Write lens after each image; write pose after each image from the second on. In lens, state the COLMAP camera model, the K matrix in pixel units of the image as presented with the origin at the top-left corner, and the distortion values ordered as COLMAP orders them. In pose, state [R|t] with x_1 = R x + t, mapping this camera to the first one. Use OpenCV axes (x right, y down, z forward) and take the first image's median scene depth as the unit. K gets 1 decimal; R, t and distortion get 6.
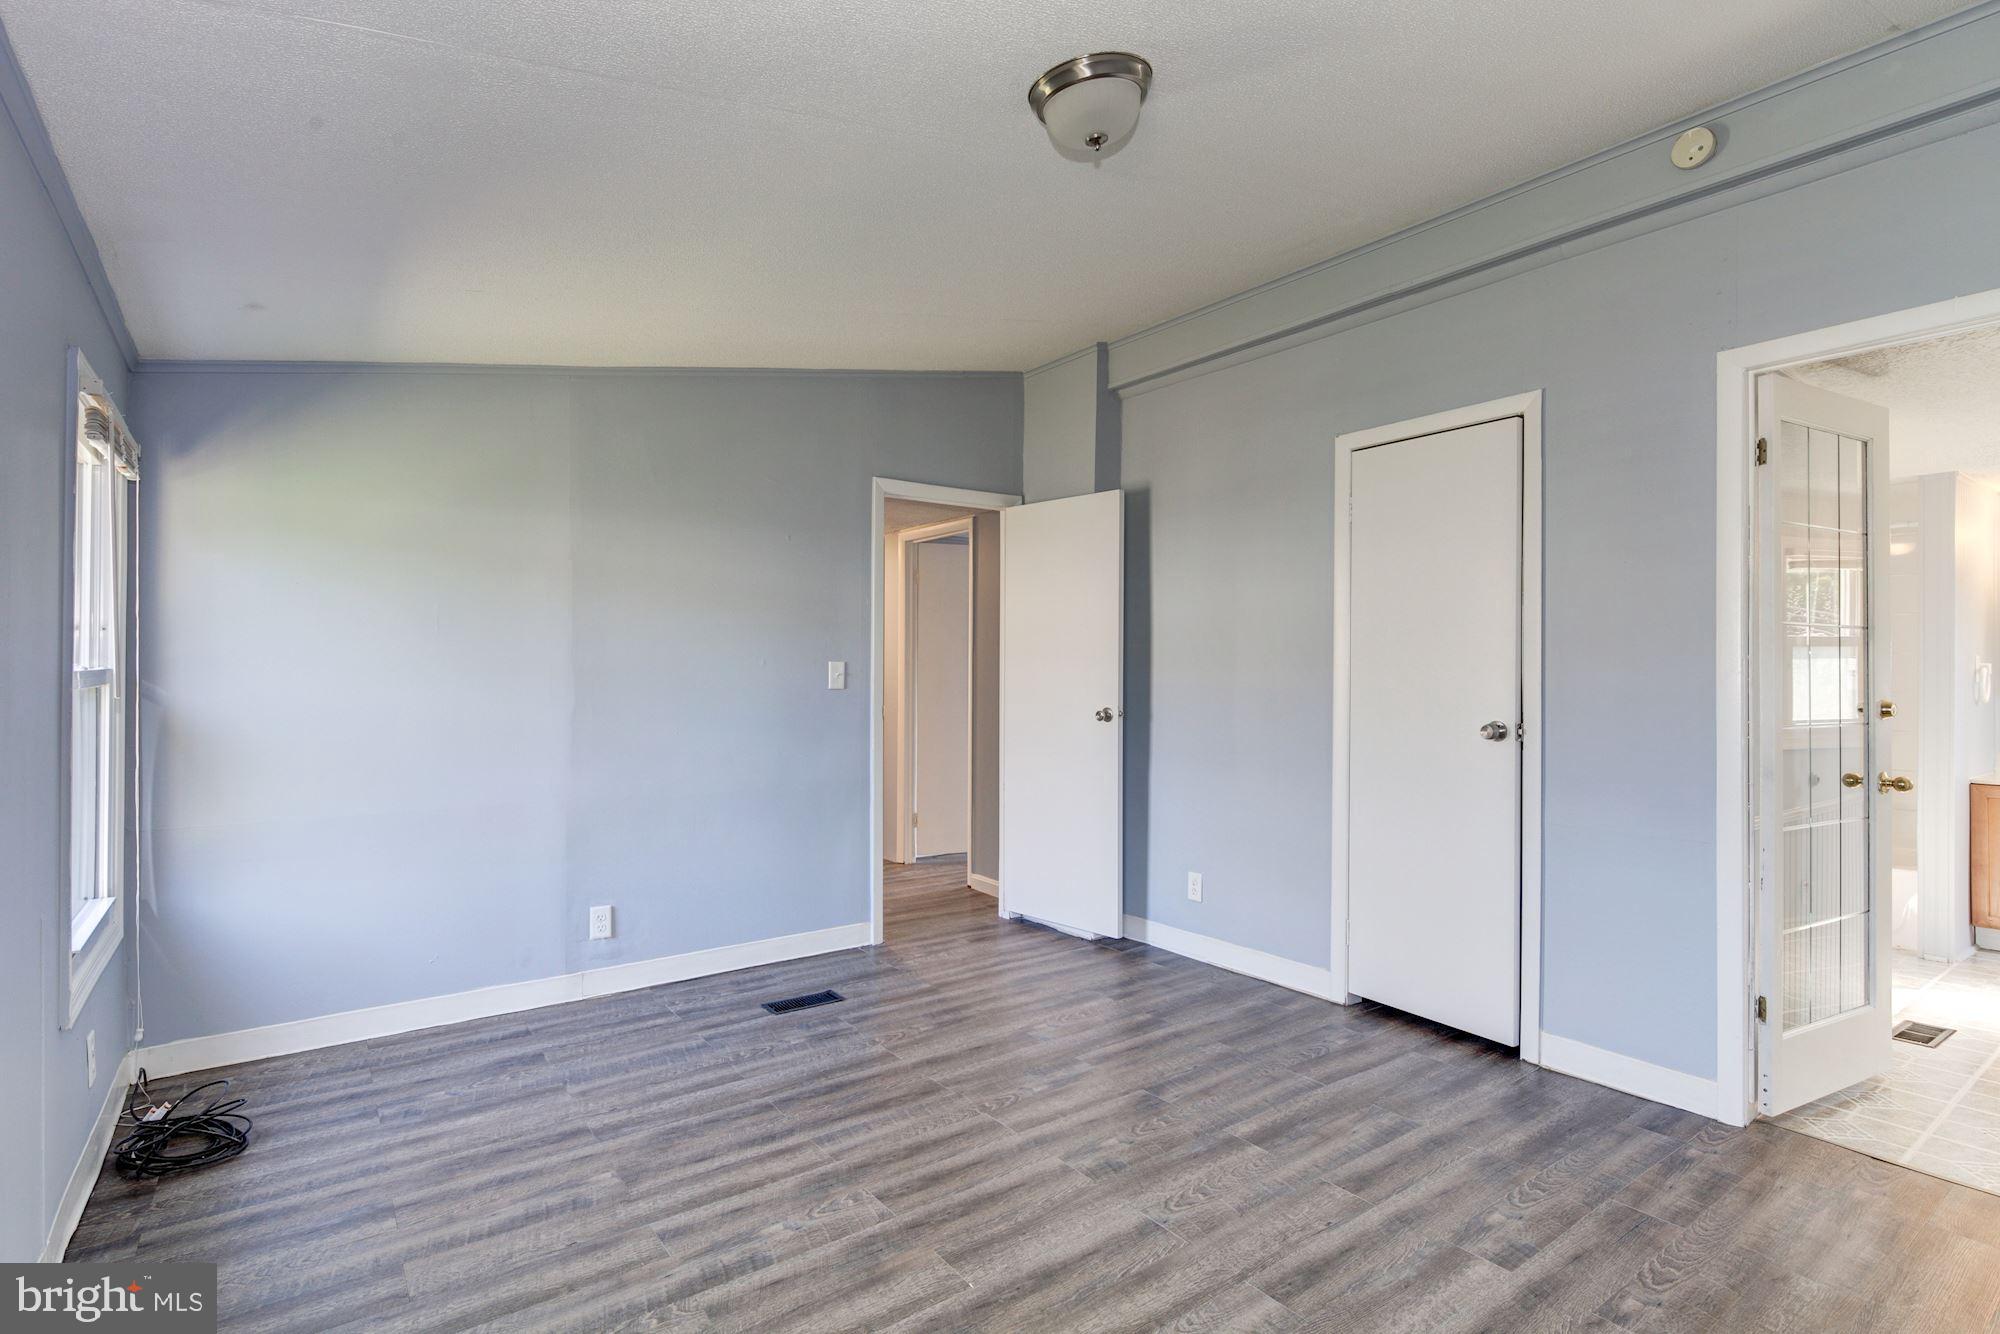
lens RADIAL K [[969.0, 0, 1006.7], [0, 969.0, 665.2], [0, 0, 1]] dist [0.005625, -0.004312]
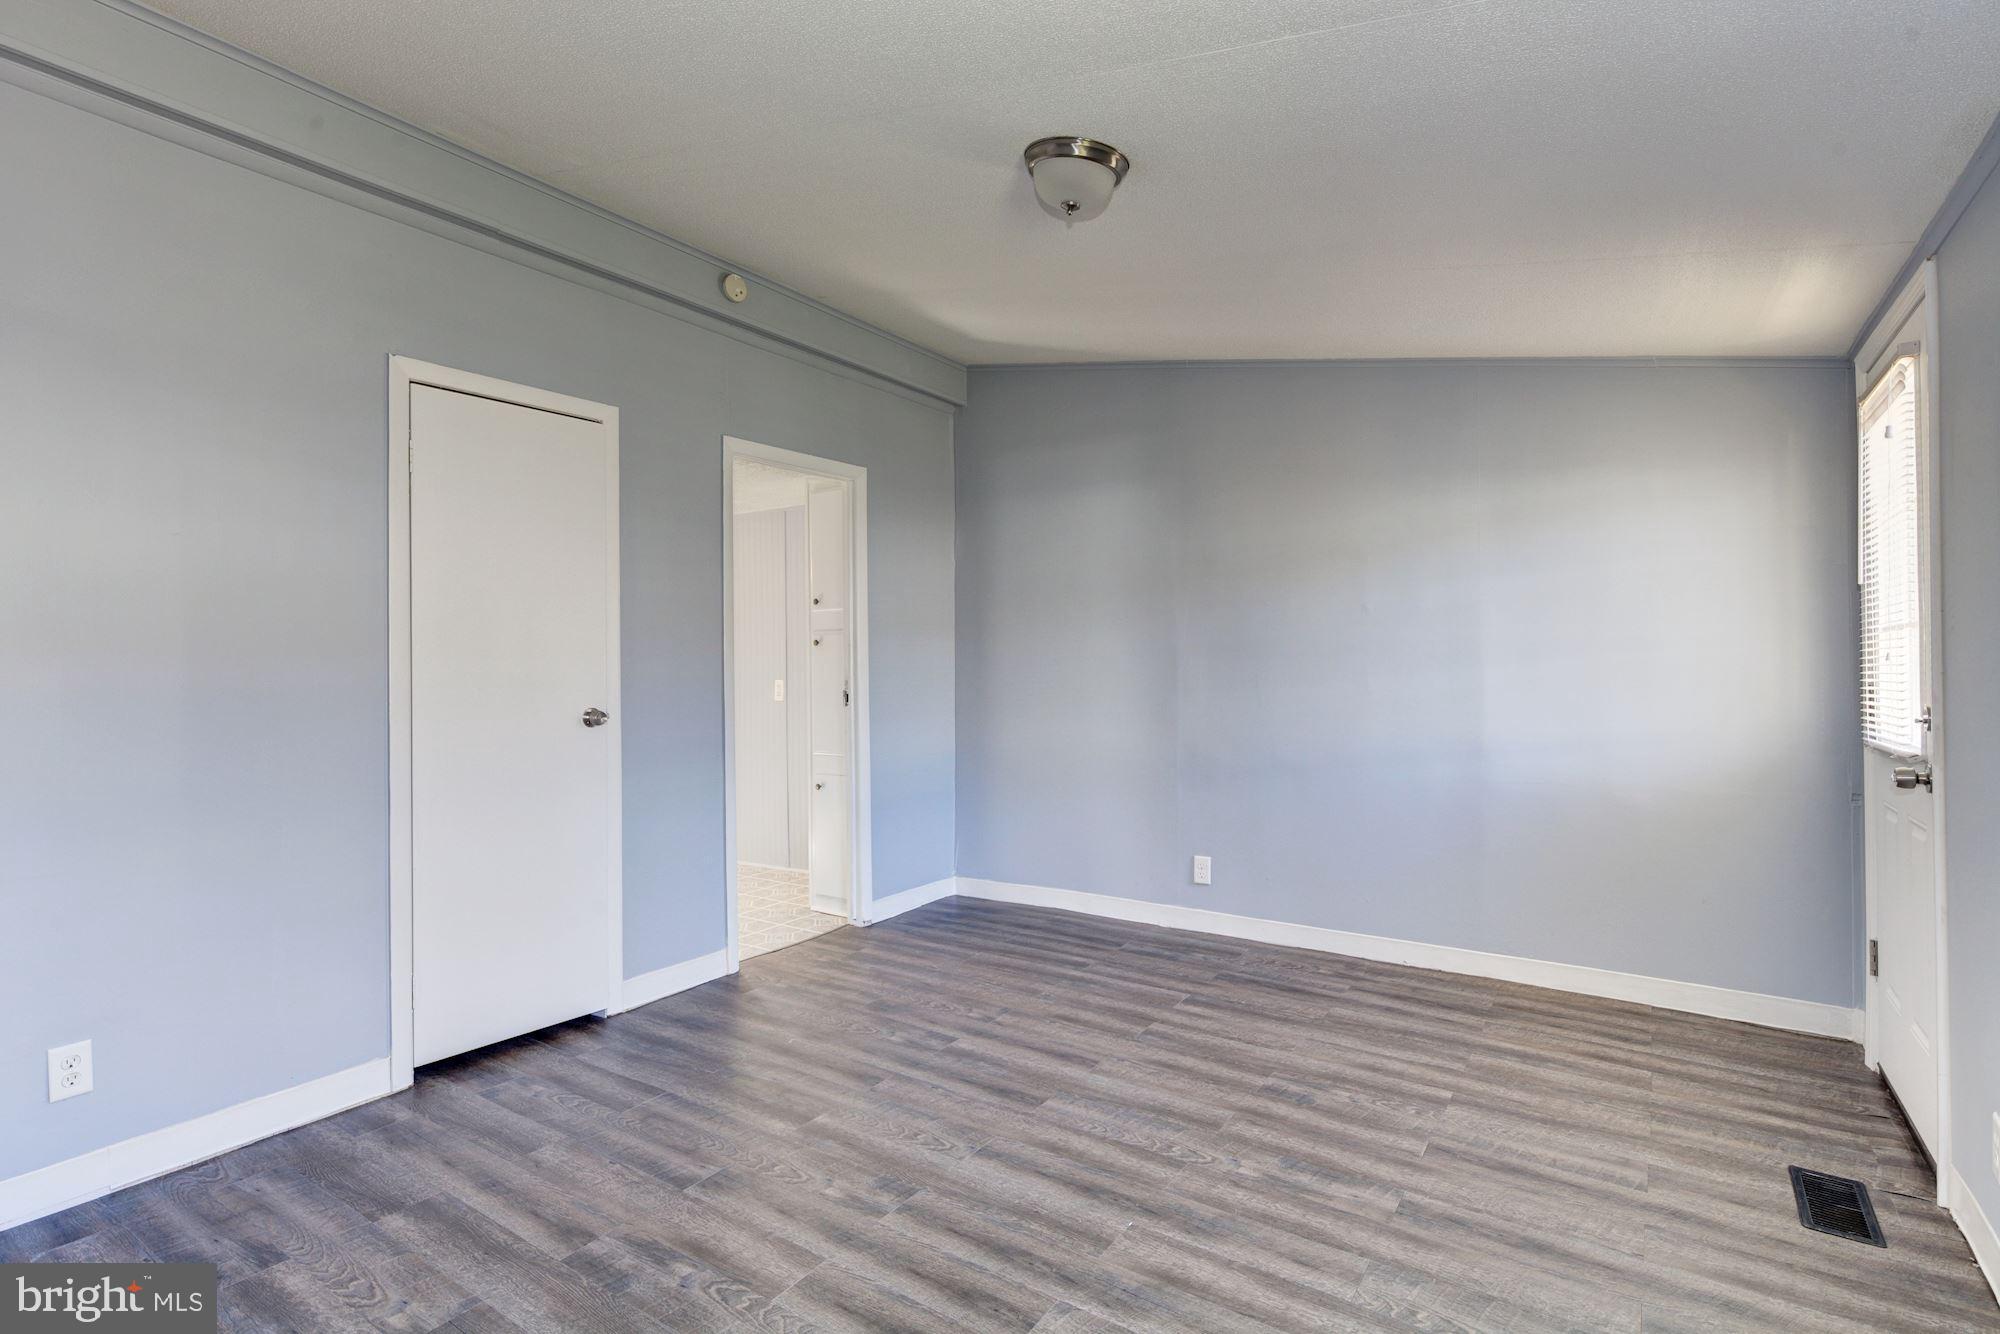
lens RADIAL K [[969.0, 0, 996.2], [0, 969.0, 664.2], [0, 0, 1]] dist [0.005625, -0.004312]
pose [[-0.332855, -0.002803, 0.942974, -0.802784], [-0.000283, 0.999996, 0.002873, 0.010876], [-0.942978, 0.000690, -0.332854, 1.200548]]
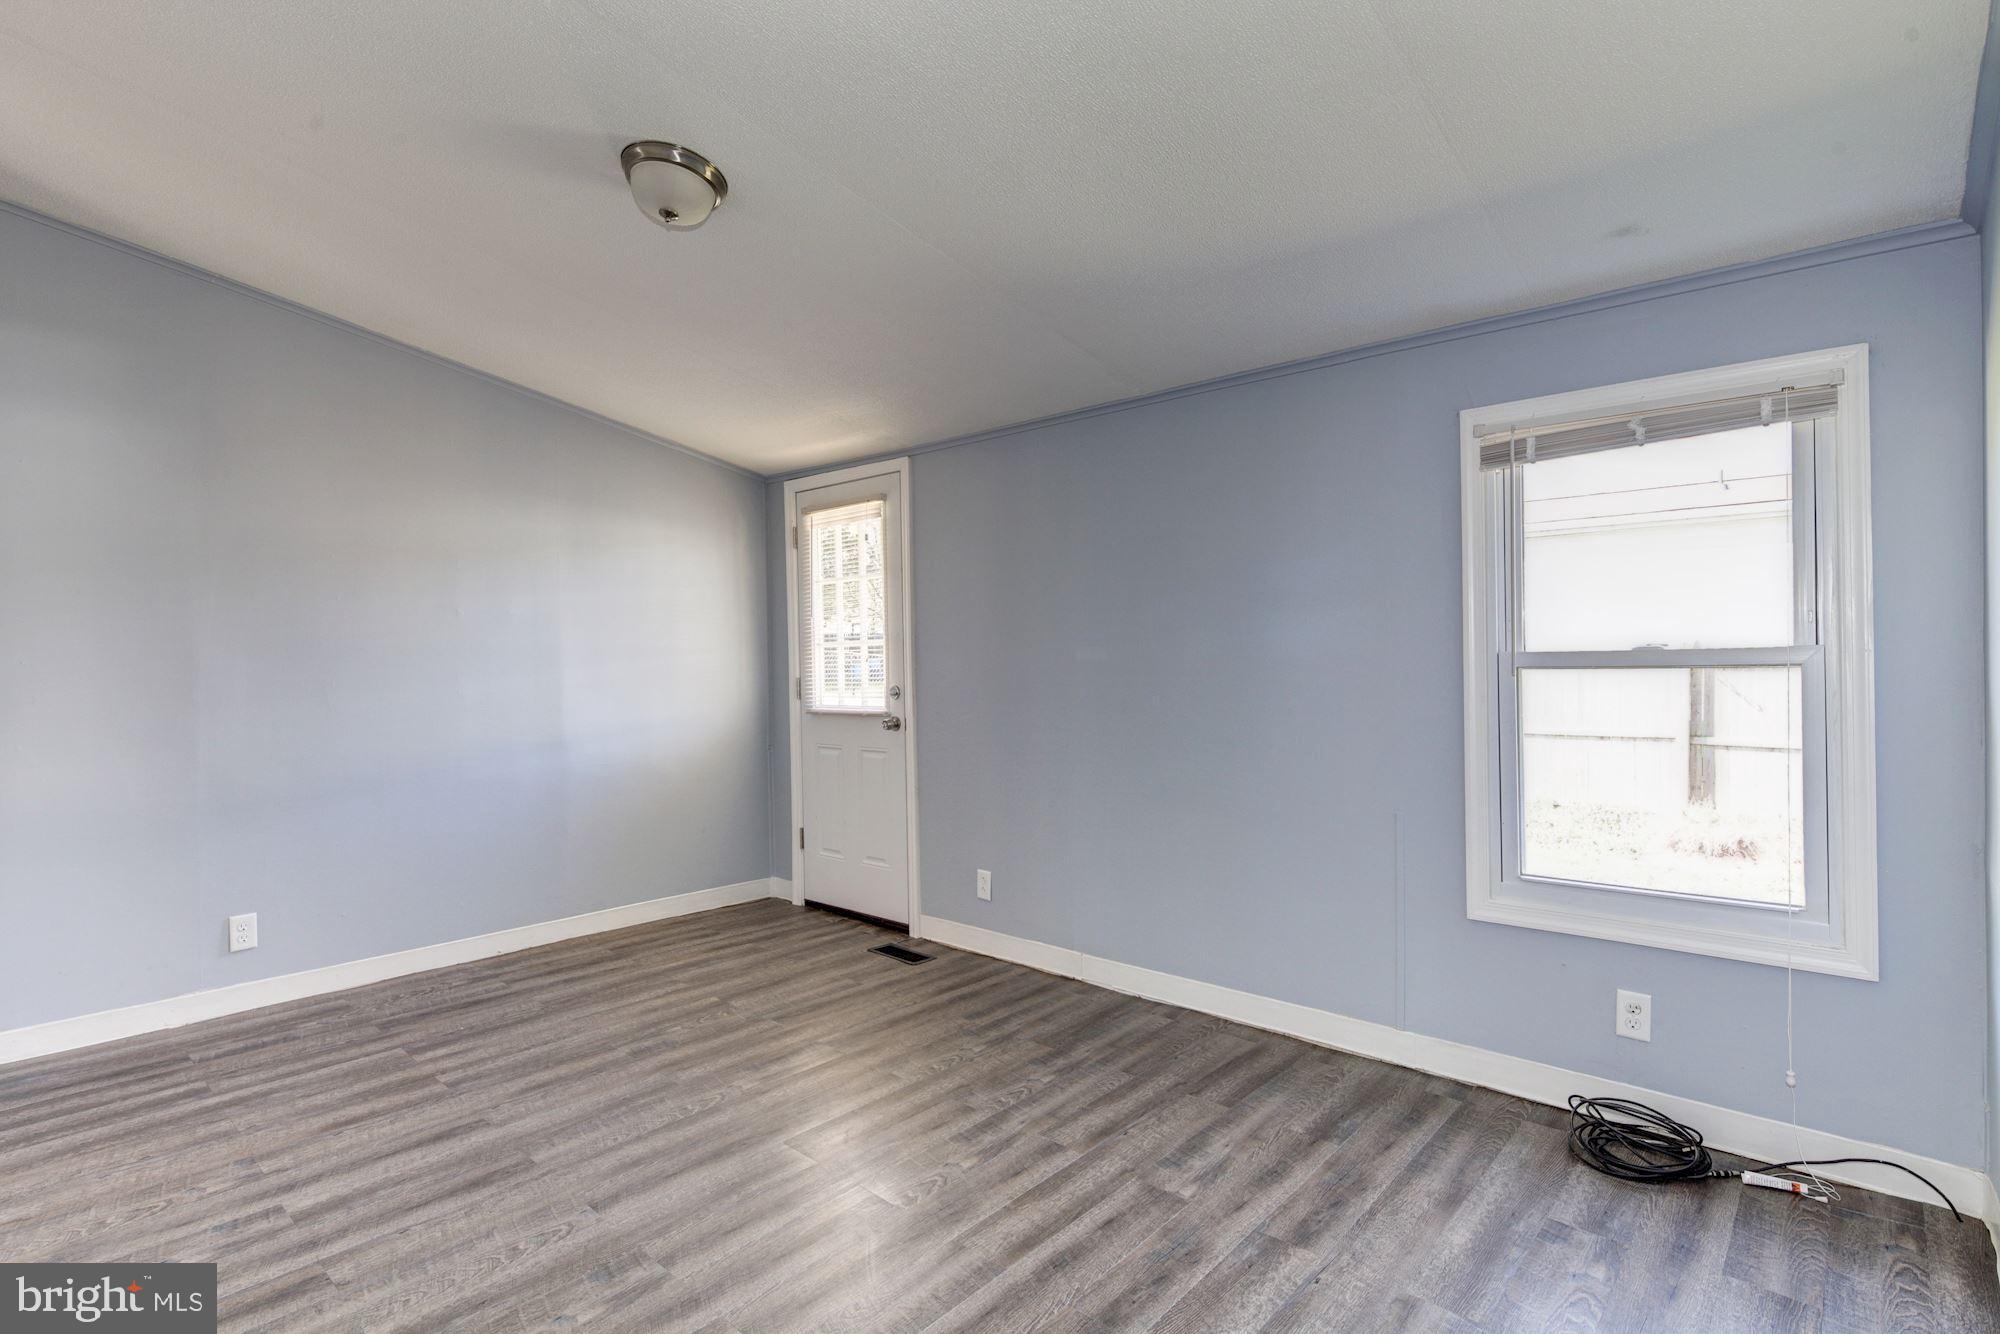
lens RADIAL K [[969.0, 0, 997.3], [0, 969.0, 671.8], [0, 0, 1]] dist [0.005625, -0.004312]
pose [[-0.979244, 0.008853, -0.202492, -0.048586], [0.007451, 0.999943, 0.007685, 0.015279], [0.202549, 0.006016, -0.979254, 1.832046]]
